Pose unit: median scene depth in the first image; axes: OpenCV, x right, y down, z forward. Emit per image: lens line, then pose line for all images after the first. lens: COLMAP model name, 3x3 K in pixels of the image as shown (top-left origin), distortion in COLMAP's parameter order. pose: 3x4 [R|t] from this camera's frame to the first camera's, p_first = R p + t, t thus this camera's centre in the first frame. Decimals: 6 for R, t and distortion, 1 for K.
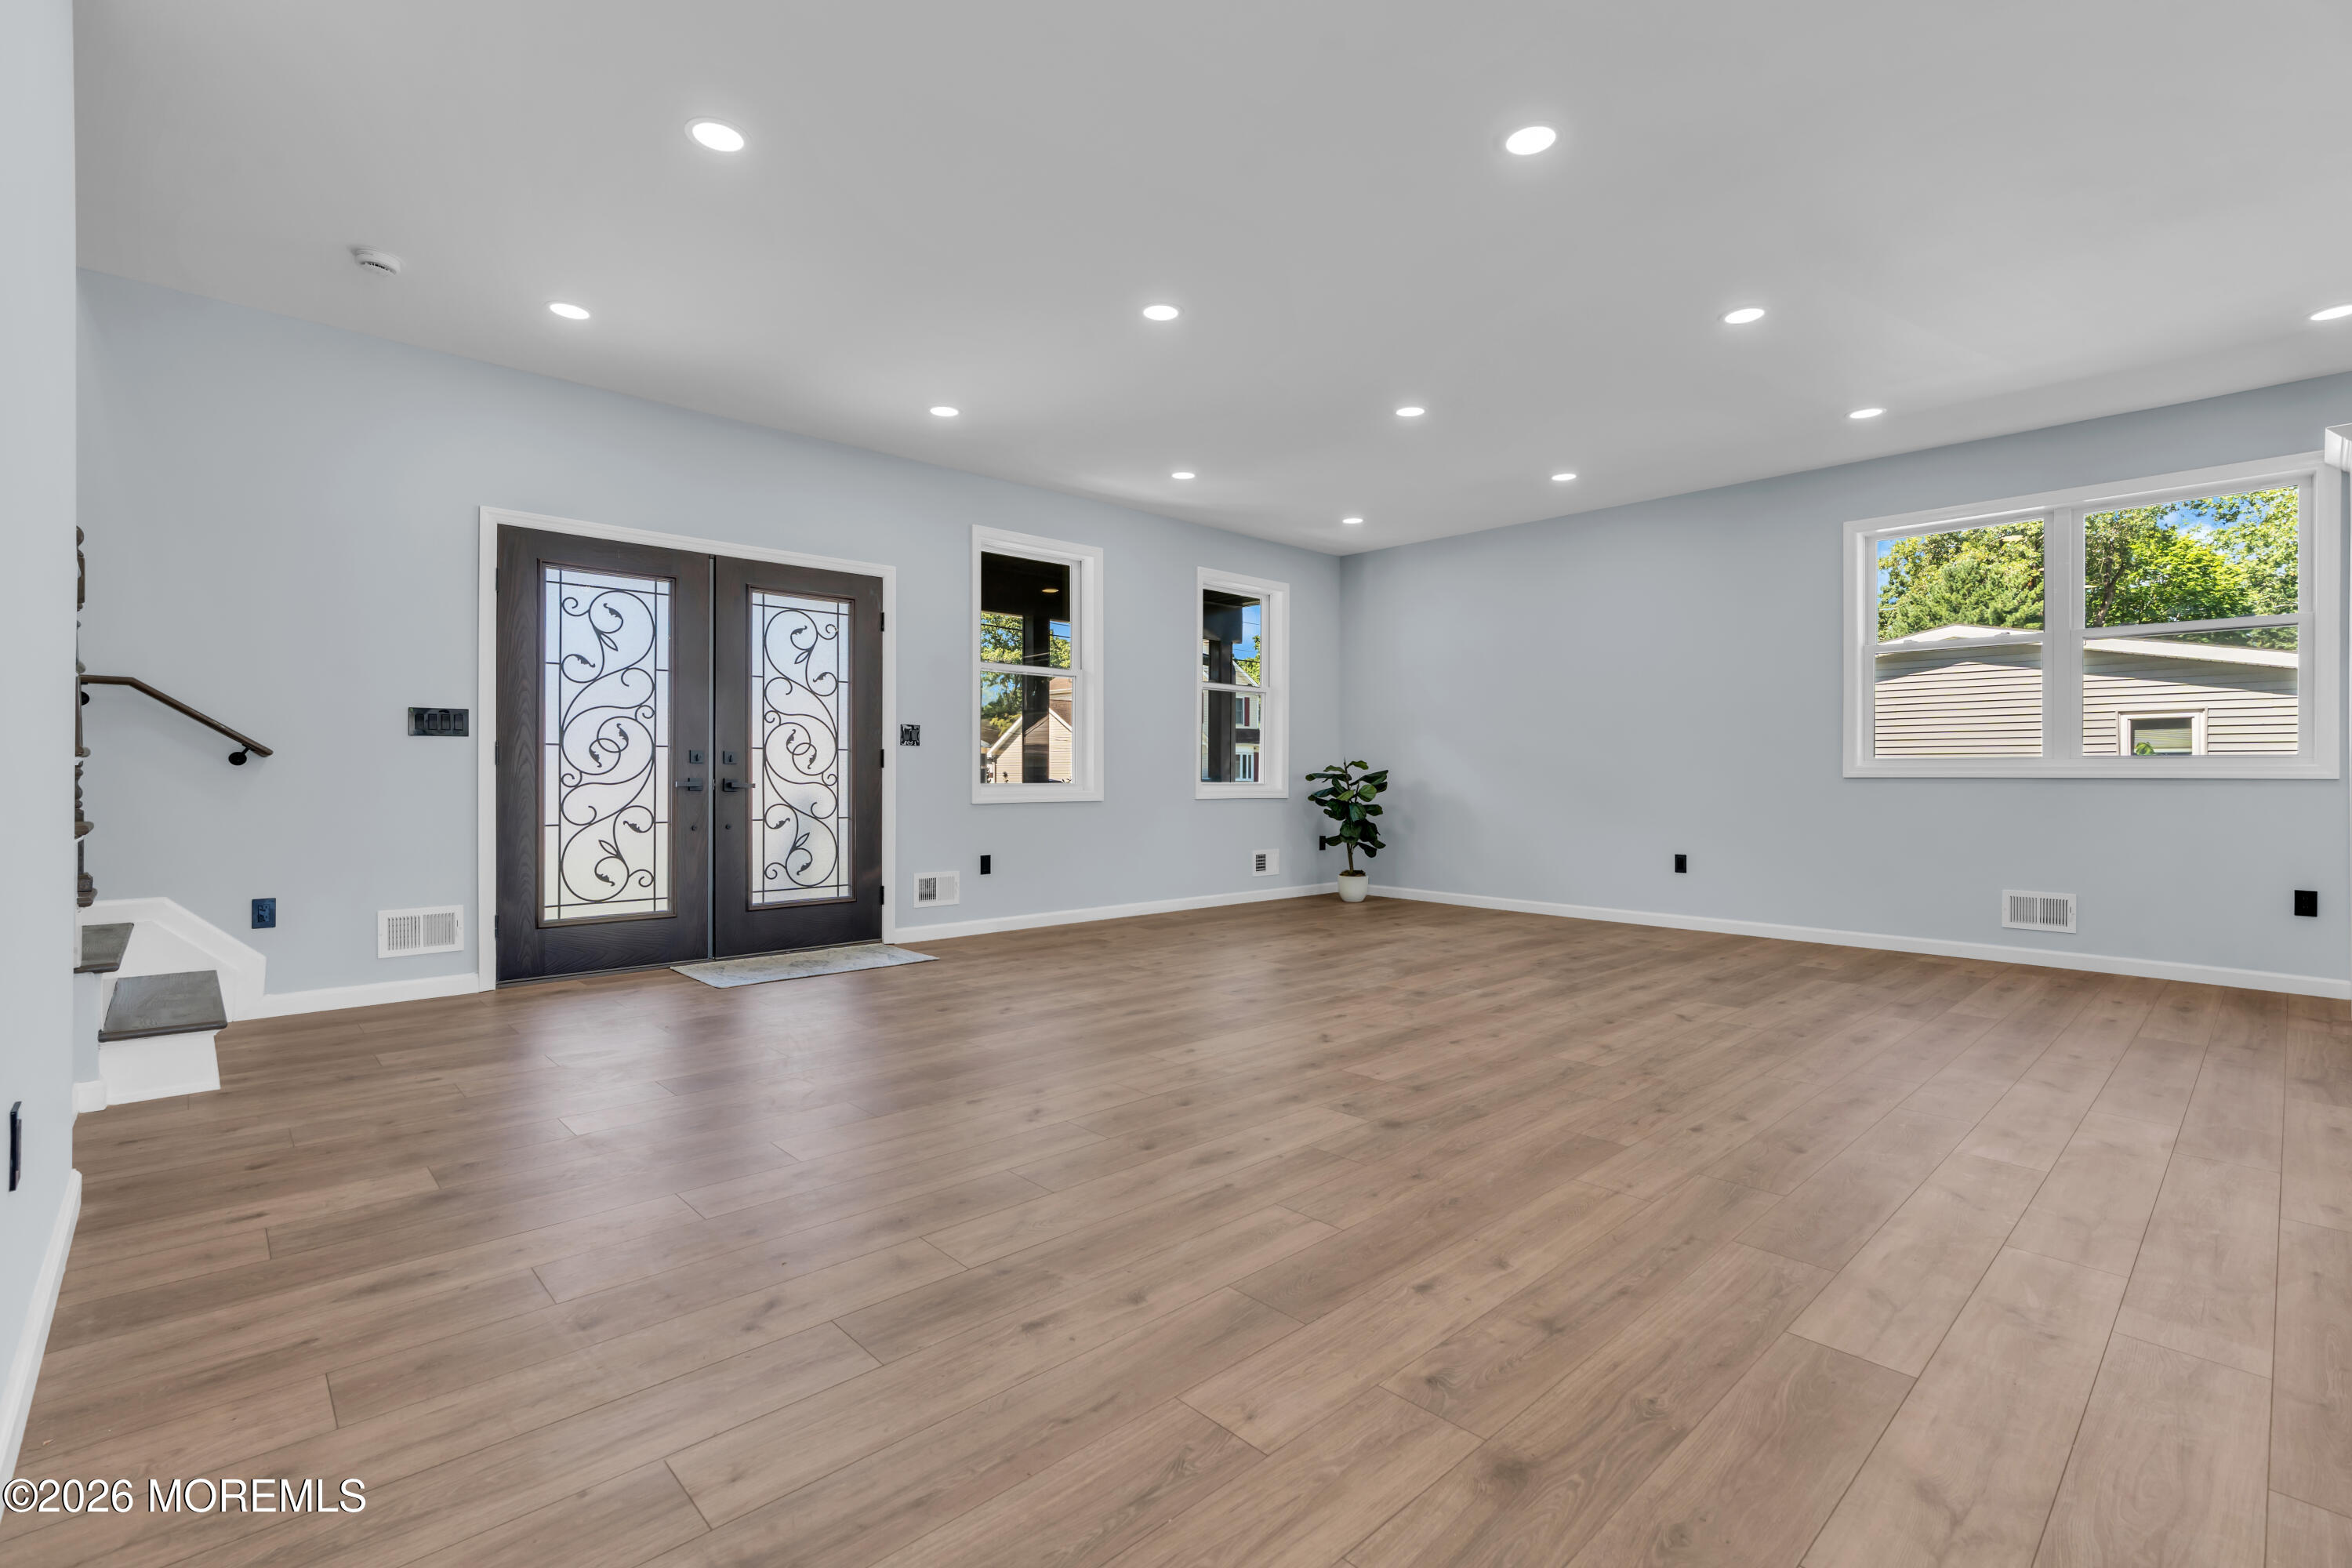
lens RADIAL K [[1052.4, 0, 1177.2], [0, 1052.4, 773.2], [0, 0, 1]] dist [-0.009958, 0.004912]
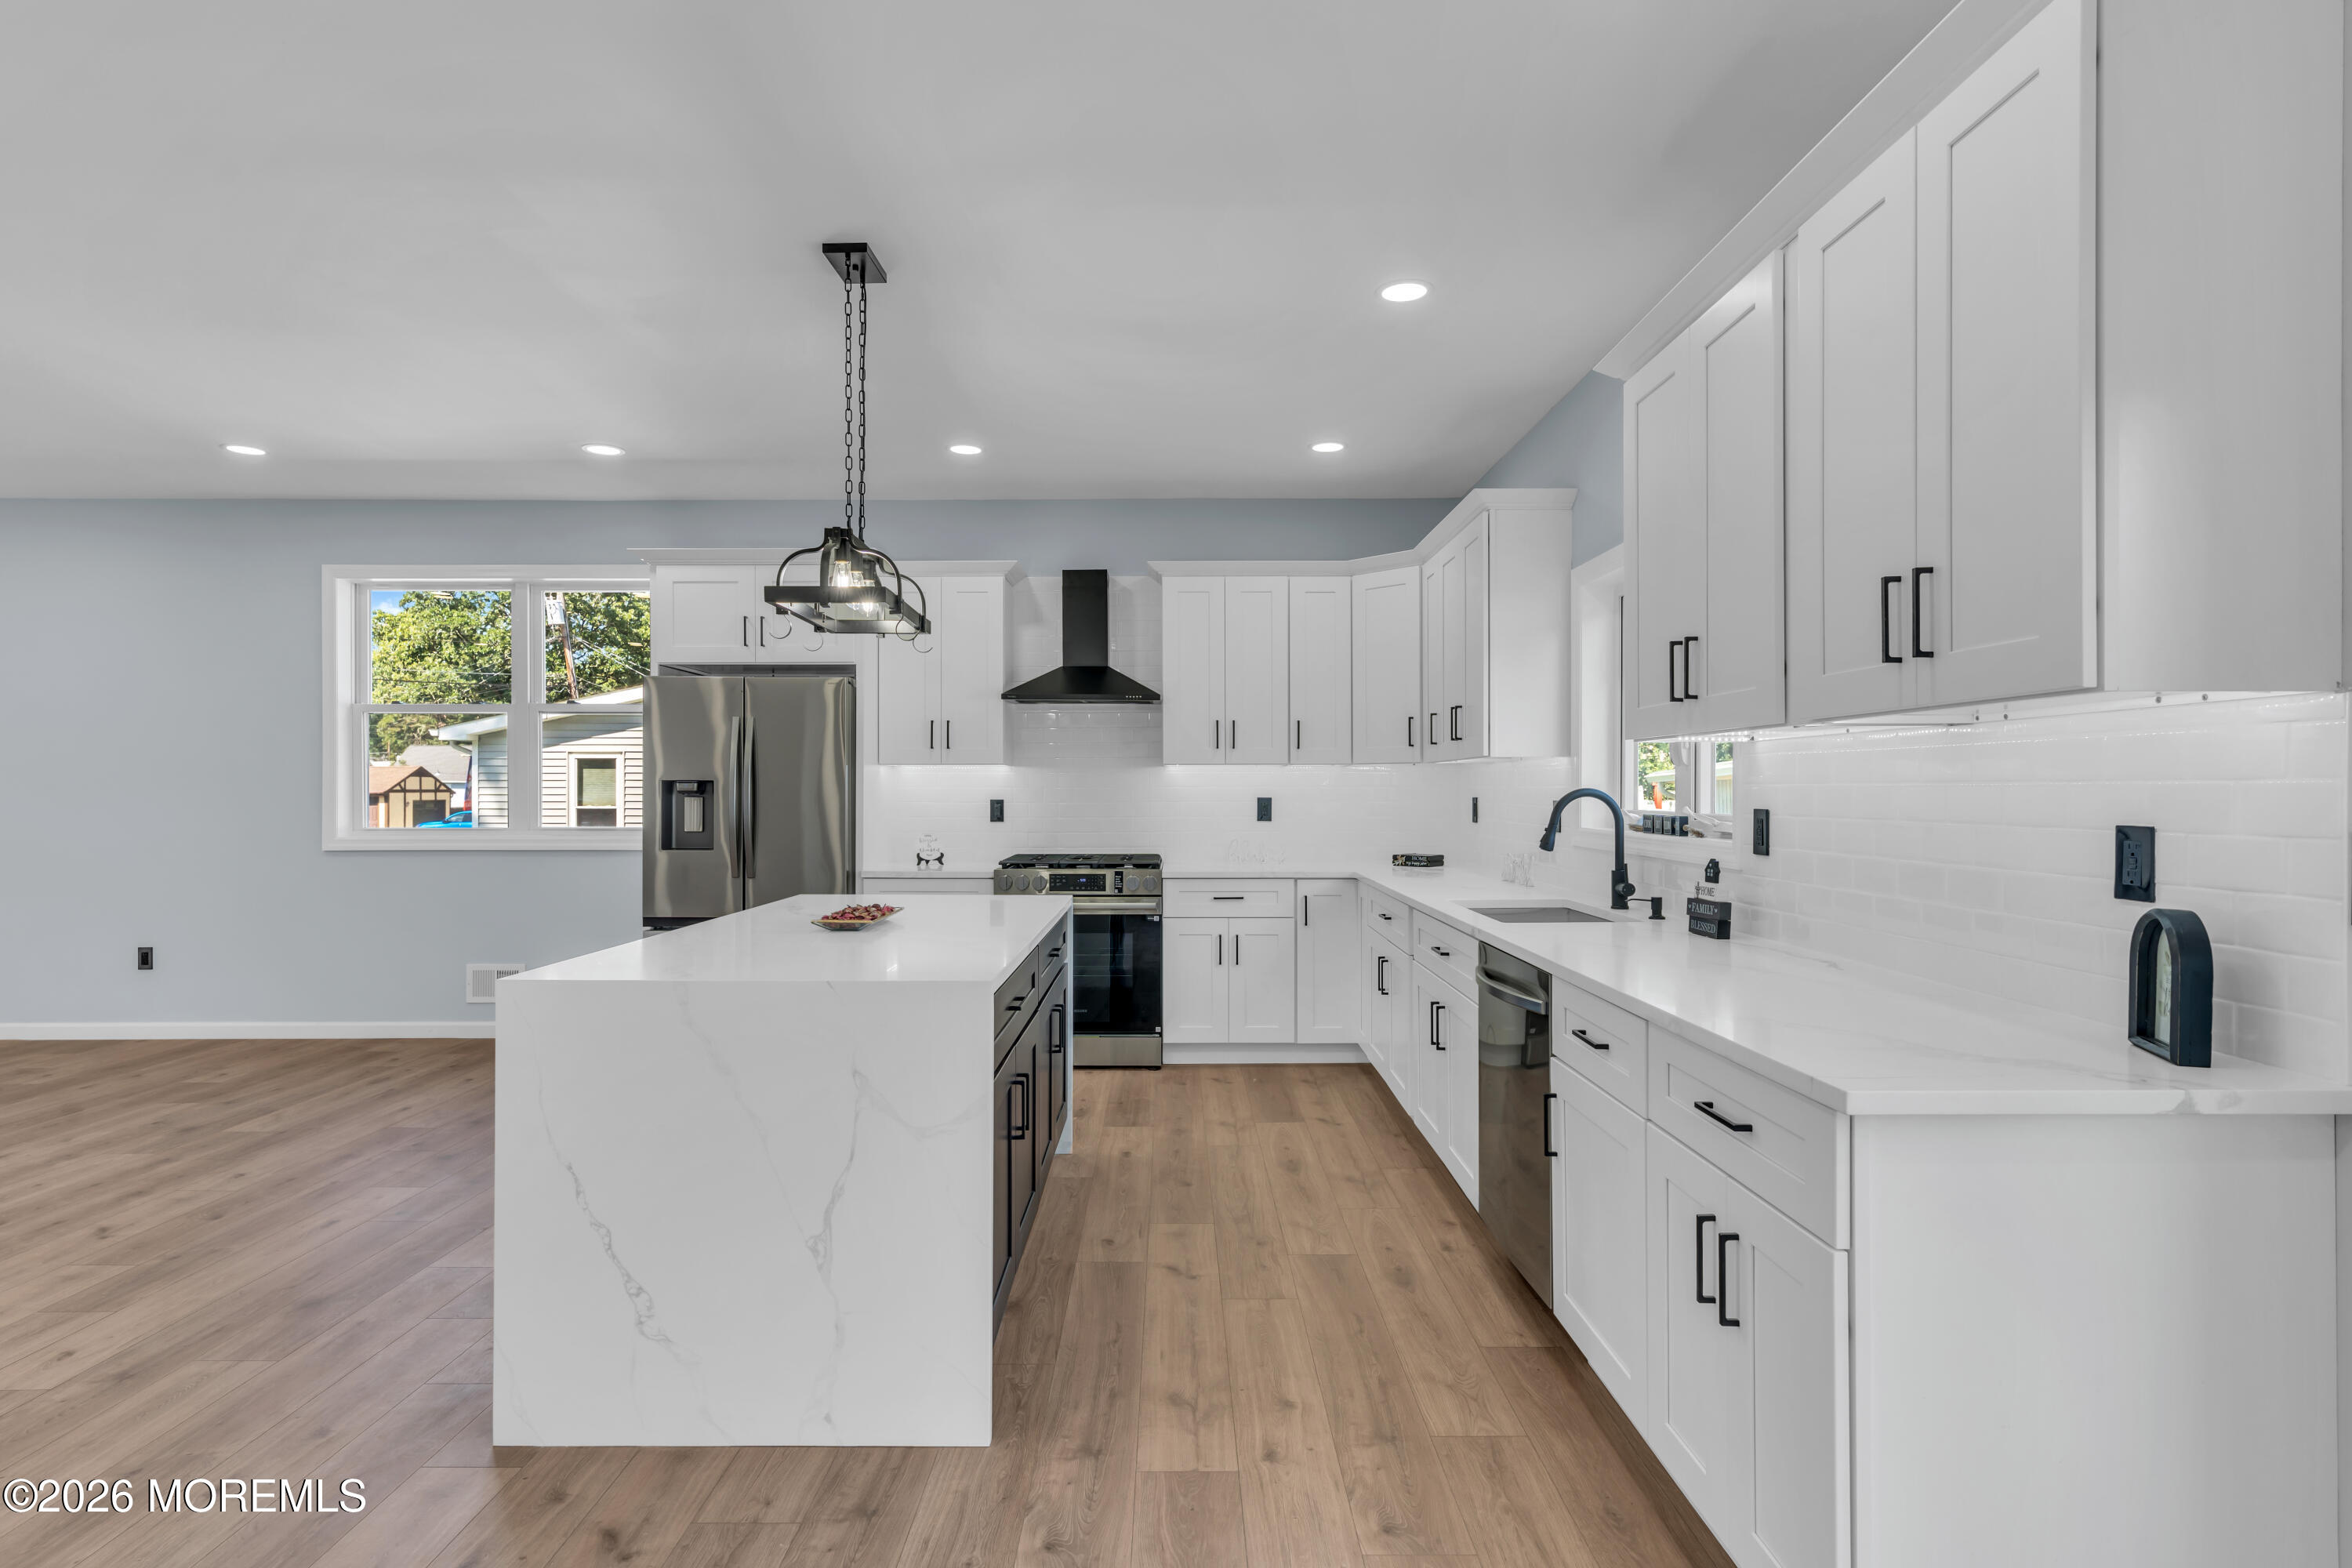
lens RADIAL K [[1196.3, 0, 1172.1], [0, 1196.3, 795.0], [0, 0, 1]] dist [-0.002386, 0.004922]
pose [[0.682835, -0.006801, 0.730541, 0.433441], [0.000847, 0.999963, 0.008518, -0.057239], [-0.730572, -0.005198, 0.682816, -0.243998]]
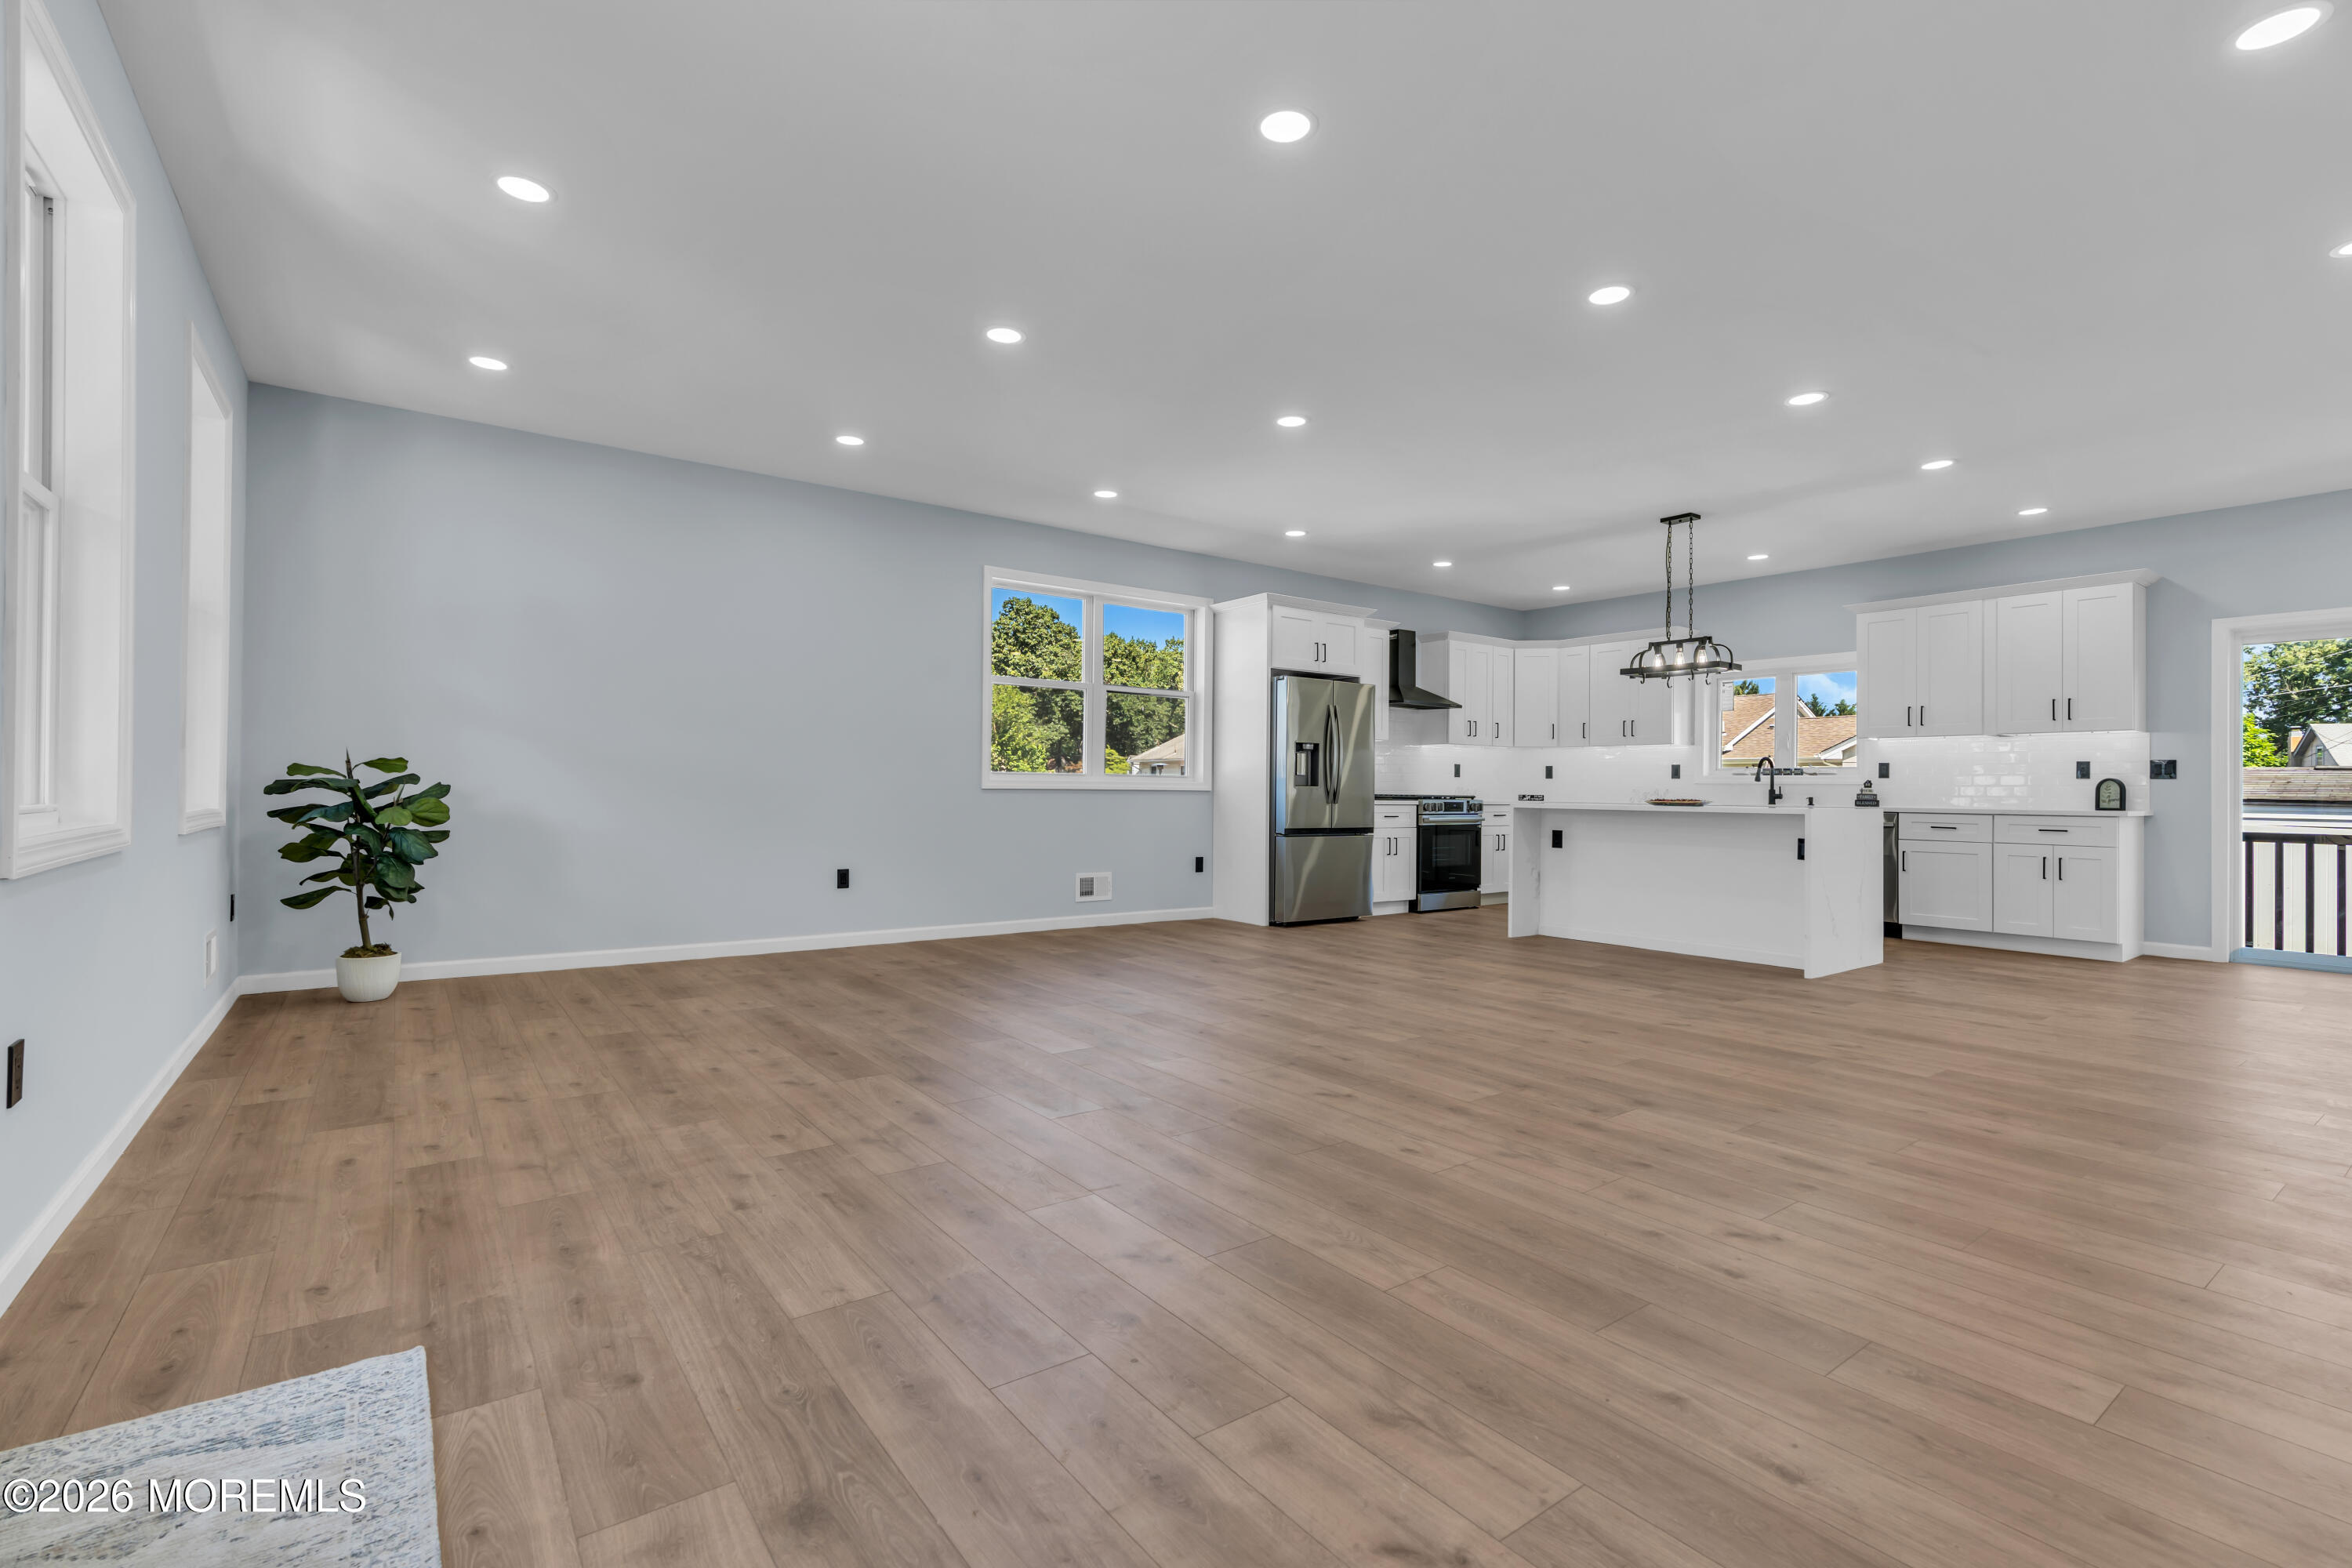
lens RADIAL K [[1052.4, 0, 1178.2], [0, 1052.4, 779.5], [0, 0, 1]] dist [-0.009958, 0.004912]
pose [[0.114396, 0.007548, 0.993407, -0.530352], [-0.012674, 0.999901, -0.006138, -0.001454], [-0.993354, -0.011889, 0.114480, 0.741869]]
